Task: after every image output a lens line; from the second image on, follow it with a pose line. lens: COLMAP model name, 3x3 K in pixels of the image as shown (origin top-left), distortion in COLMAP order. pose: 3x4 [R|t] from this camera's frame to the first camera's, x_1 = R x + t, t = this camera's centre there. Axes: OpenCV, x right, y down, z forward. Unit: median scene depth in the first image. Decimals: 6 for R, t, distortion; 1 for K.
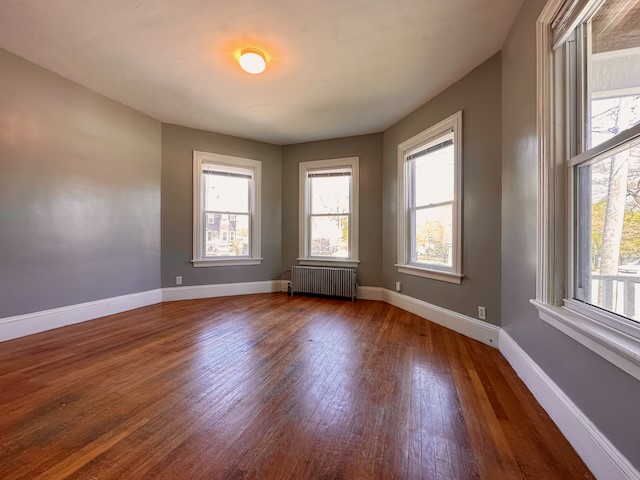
lens RADIAL K [[265.9, 0, 320.0], [0, 265.9, 240.0], [0, 0, 1]] dist [-0.000815, 0.000178]
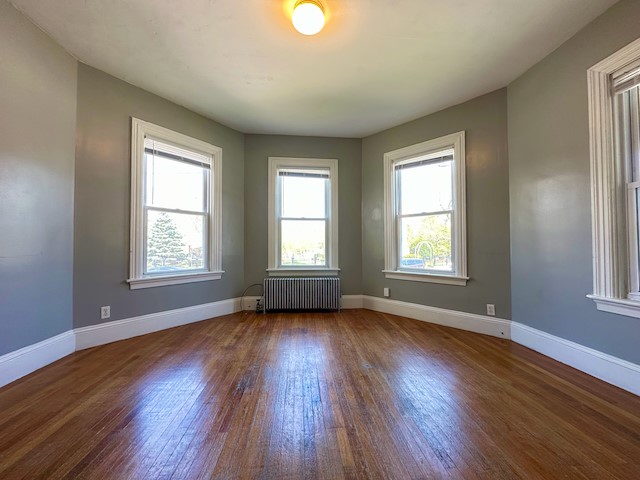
lens RADIAL K [[261.9, 0, 320.0], [0, 261.9, 240.0], [0, 0, 1]] dist [-0.000905, -0.000185]
pose [[0.894486, 0.002492, 0.447089, -0.382495], [0.008462, 0.999711, -0.022501, -0.003971], [-0.447016, 0.023910, 0.894206, 0.220440]]
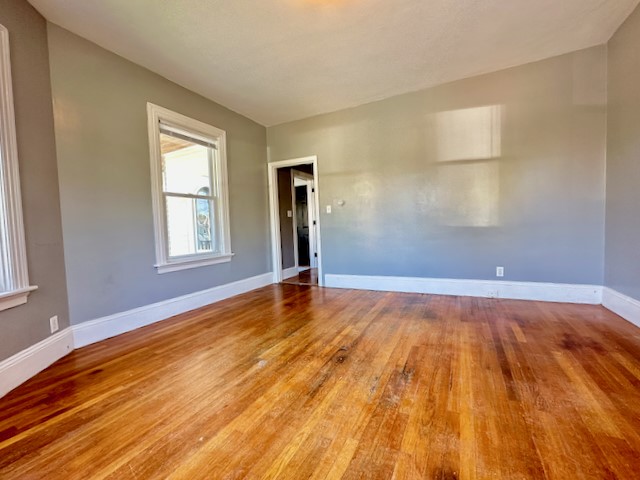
lens RADIAL K [[255.7, 0, 320.0], [0, 255.7, 240.0], [0, 0, 1]] dist [-0.001312, -0.000017]
pose [[-0.994630, 0.026681, 0.099999, -0.194914], [0.032370, 0.997922, 0.055708, 0.000192], [-0.098305, 0.058646, -0.993427, 1.175882]]
